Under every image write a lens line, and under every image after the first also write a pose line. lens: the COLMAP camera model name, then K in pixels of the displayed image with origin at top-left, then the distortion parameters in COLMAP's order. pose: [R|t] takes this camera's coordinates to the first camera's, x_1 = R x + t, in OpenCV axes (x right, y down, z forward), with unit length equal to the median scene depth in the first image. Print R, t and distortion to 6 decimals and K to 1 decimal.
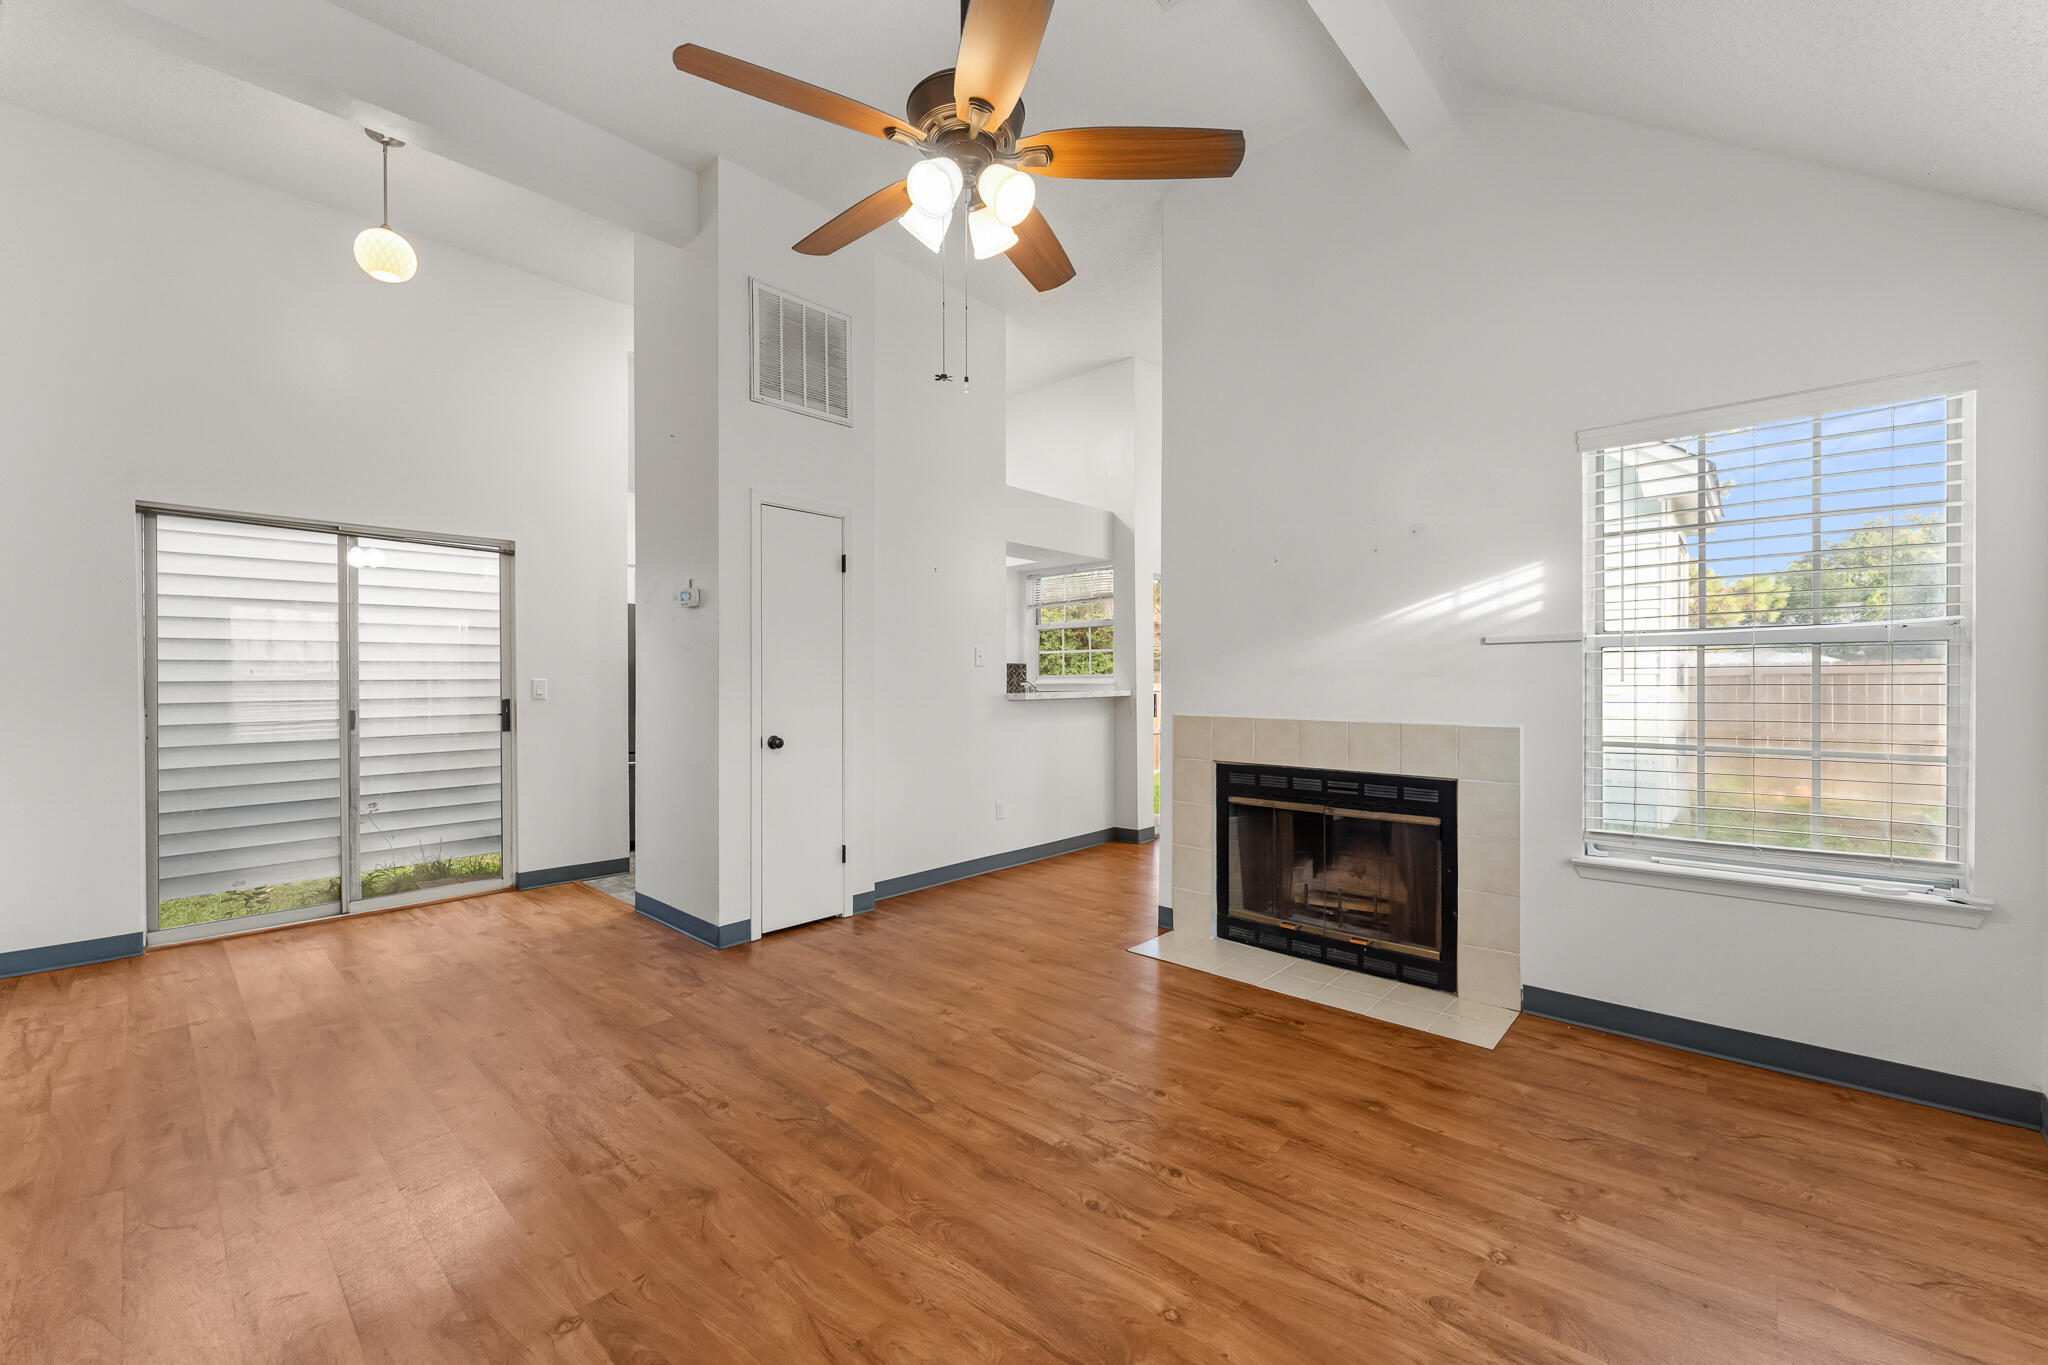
lens RADIAL K [[821.8, 0, 1019.5], [0, 821.8, 682.8], [0, 0, 1]] dist [-0.001794, -0.000102]
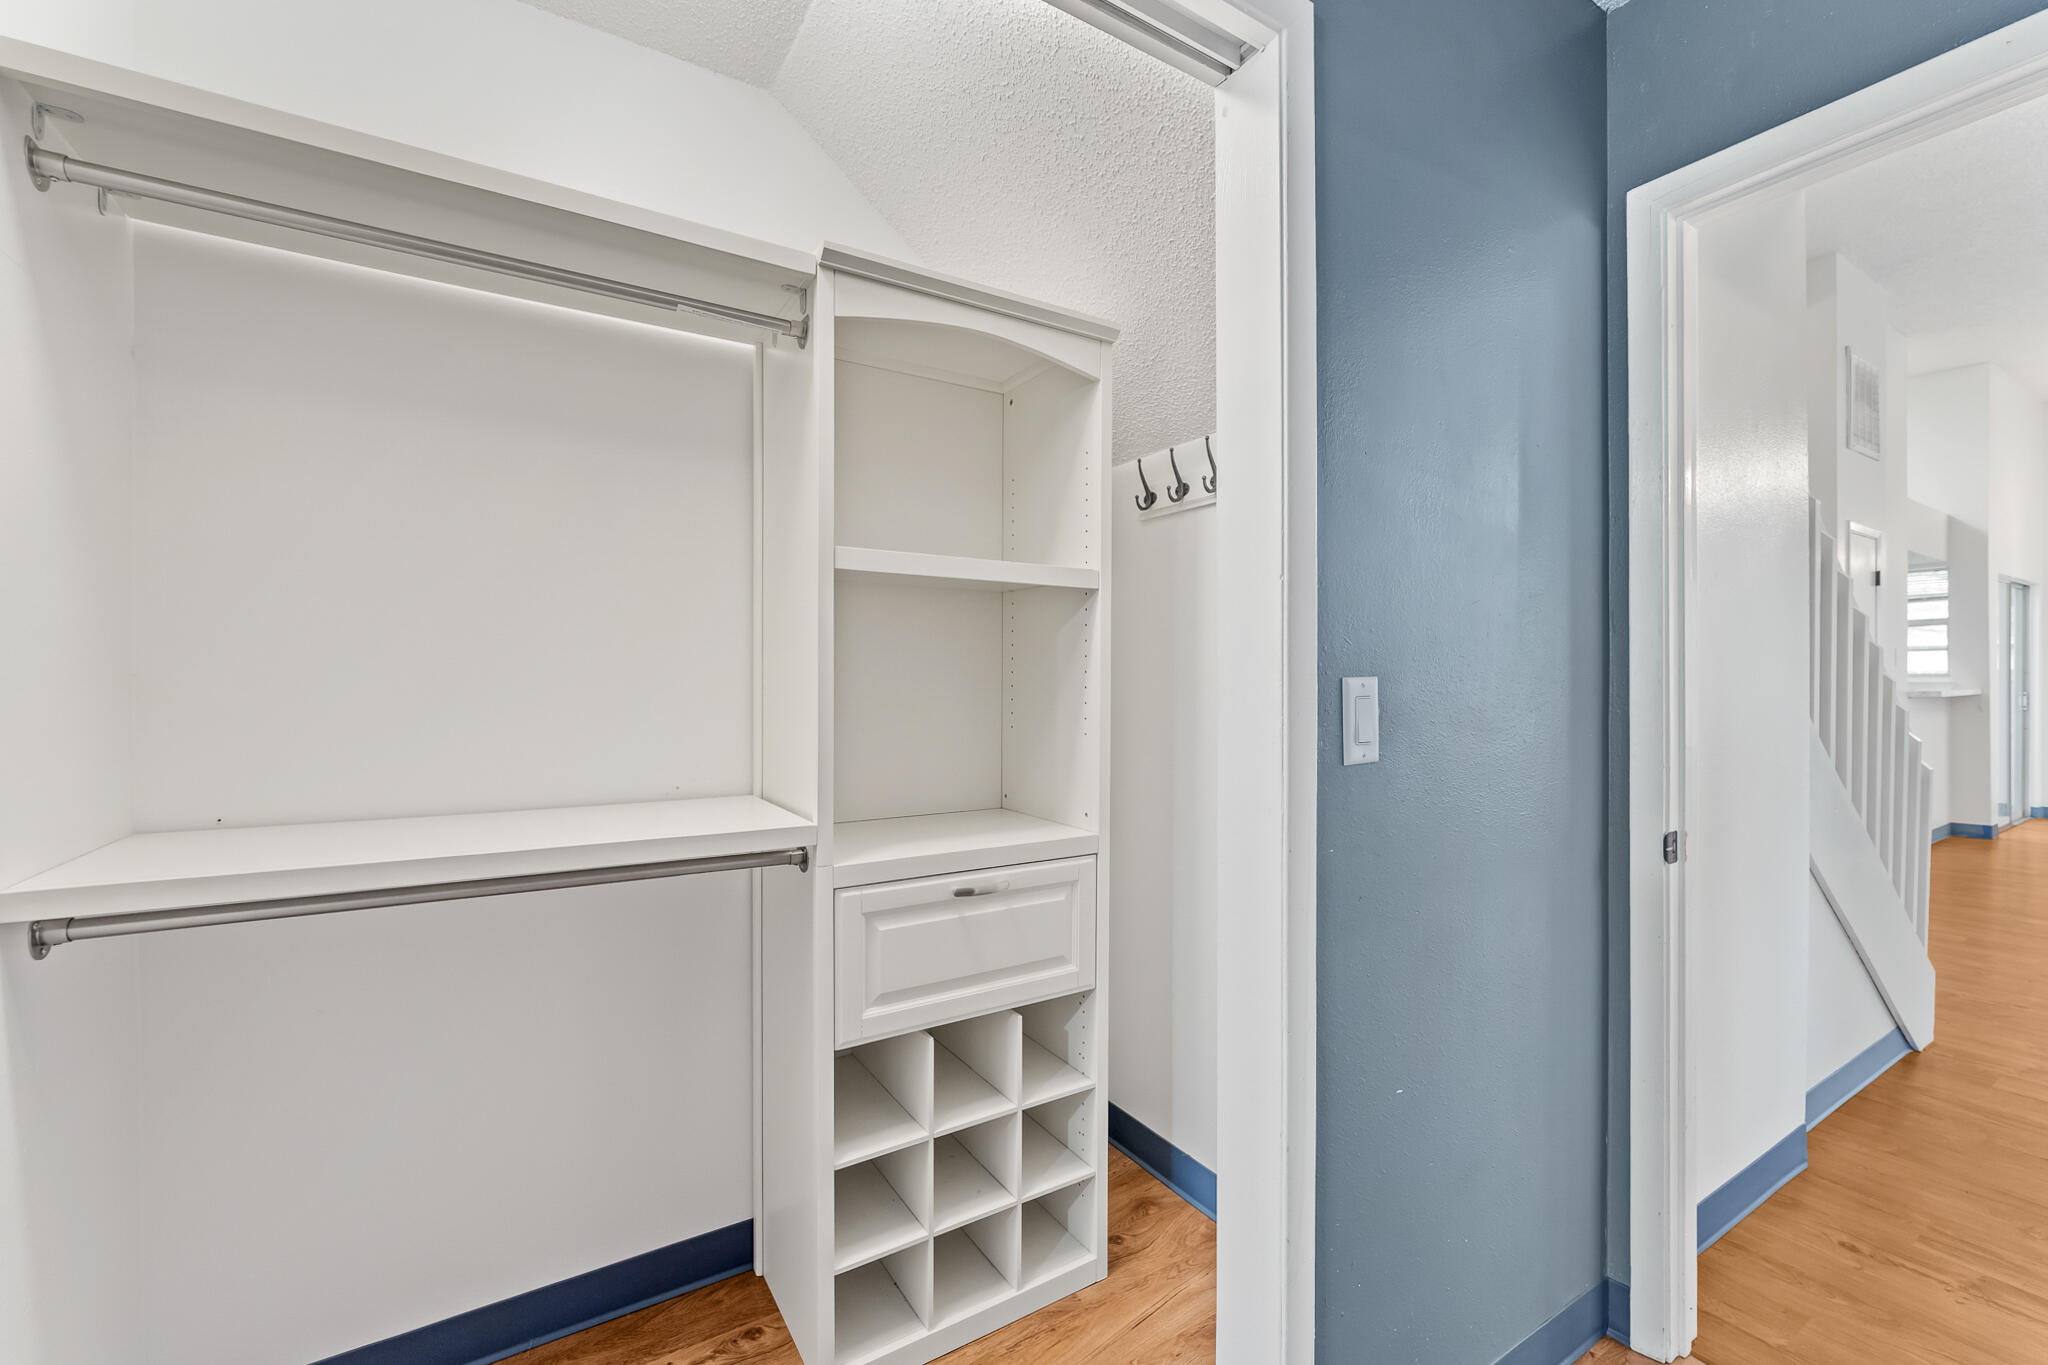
lens RADIAL K [[821.8, 0, 1026.7], [0, 821.8, 682.2], [0, 0, 1]] dist [-0.001794, -0.000102]
pose [[0.959846, 0.002356, -0.280519, -1.355517], [-0.002554, 0.999997, -0.000343, 0.006426], [0.280517, 0.001046, 0.959849, -0.587292]]
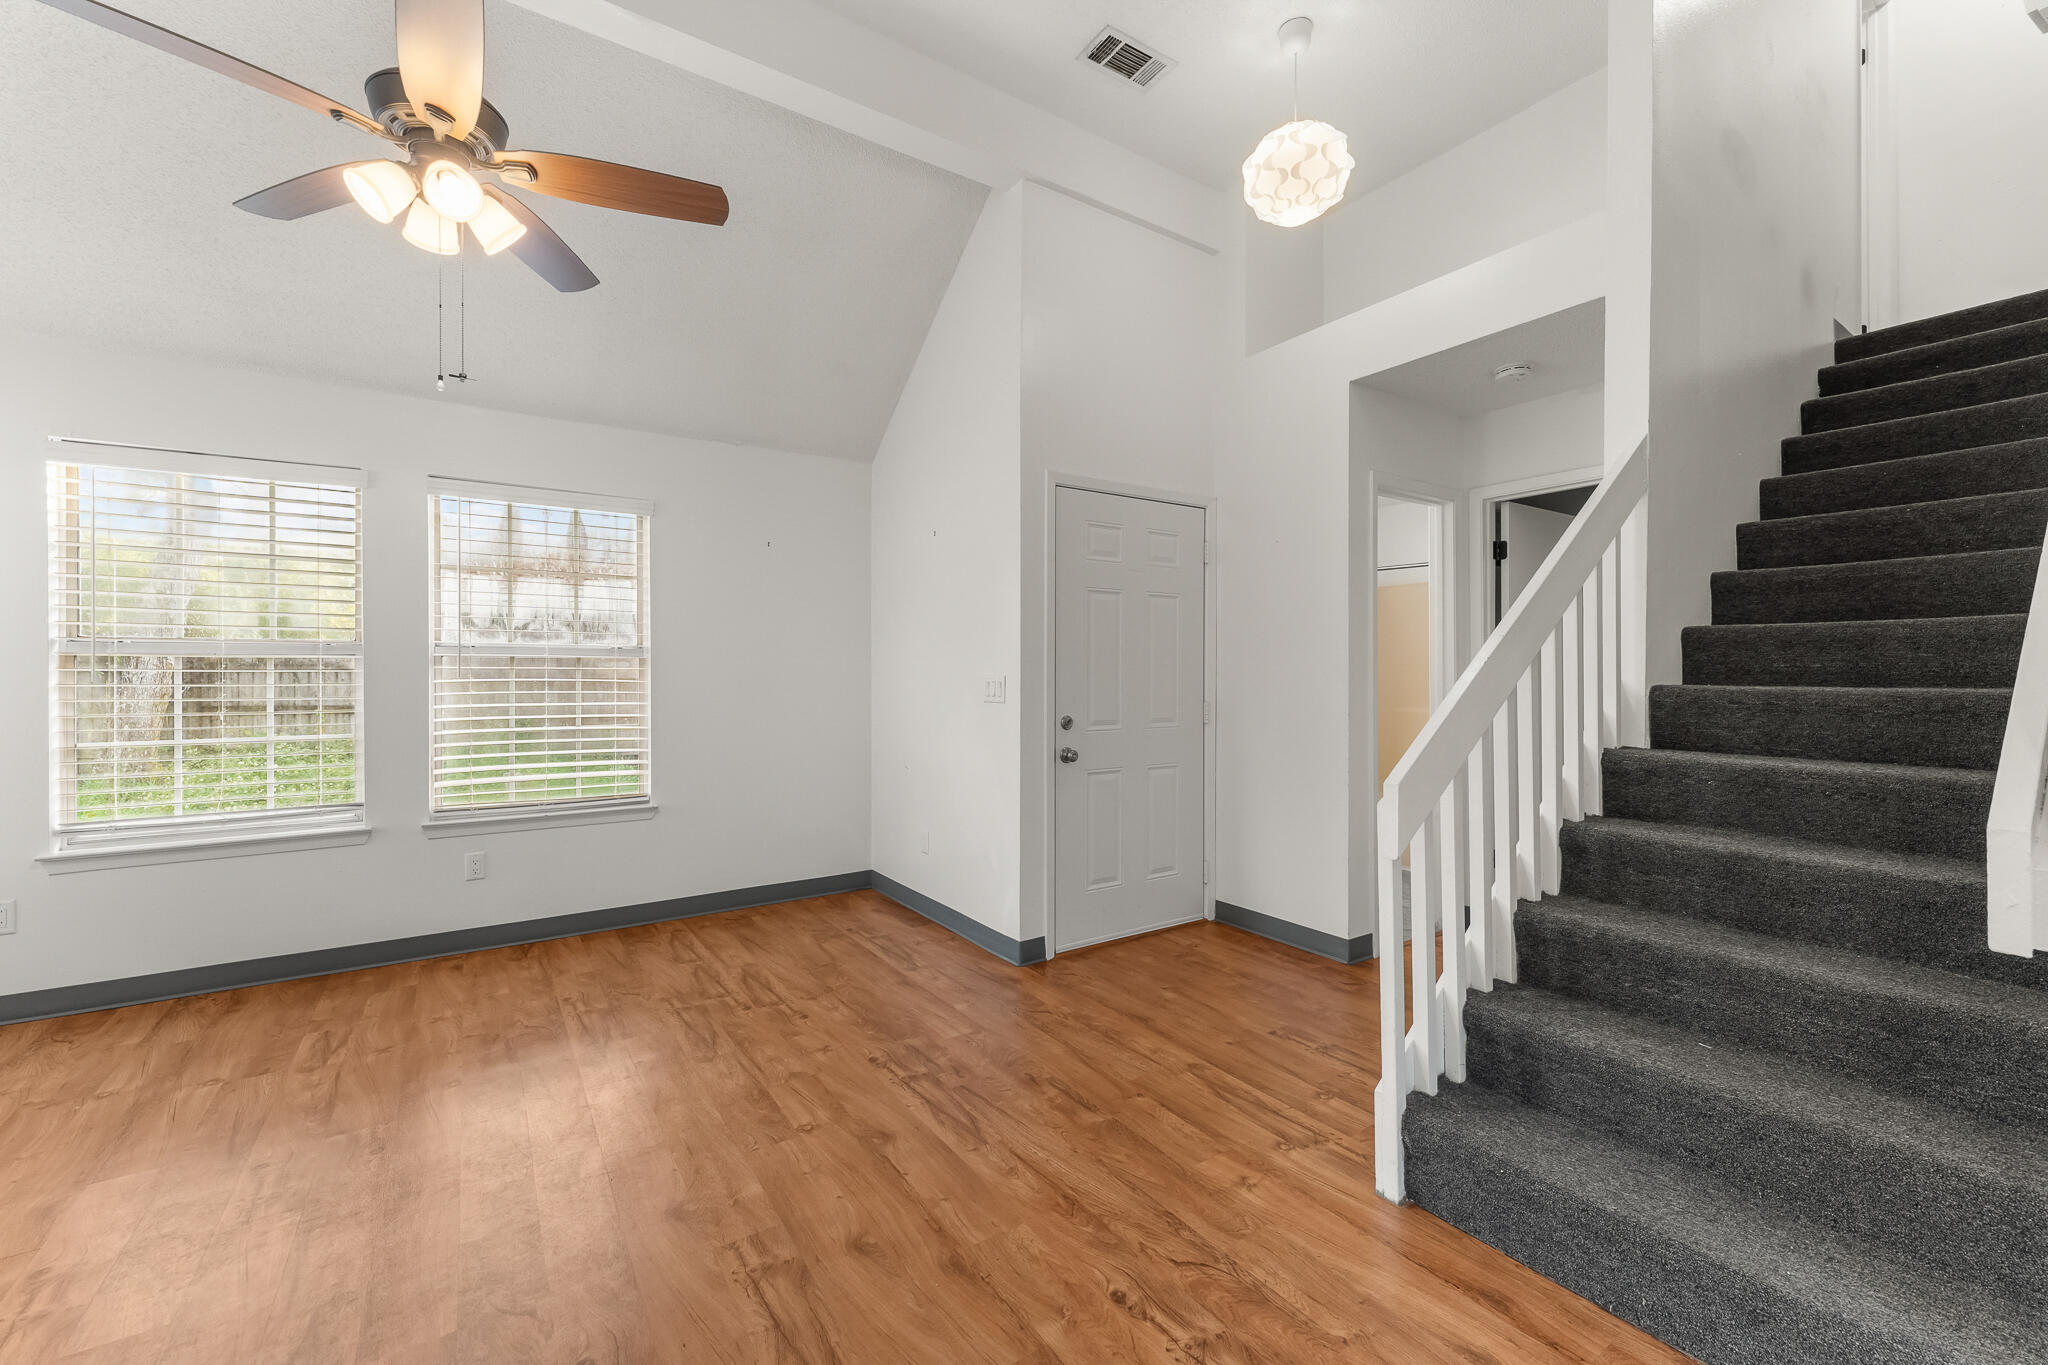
lens RADIAL K [[821.8, 0, 1008.9], [0, 821.8, 670.4], [0, 0, 1]] dist [-0.001794, -0.000102]
pose [[-0.969881, 0.005904, 0.243509, -0.605343], [0.005973, 0.999982, -0.000453, -0.005019], [-0.243507, 0.001015, -0.969898, 1.116188]]
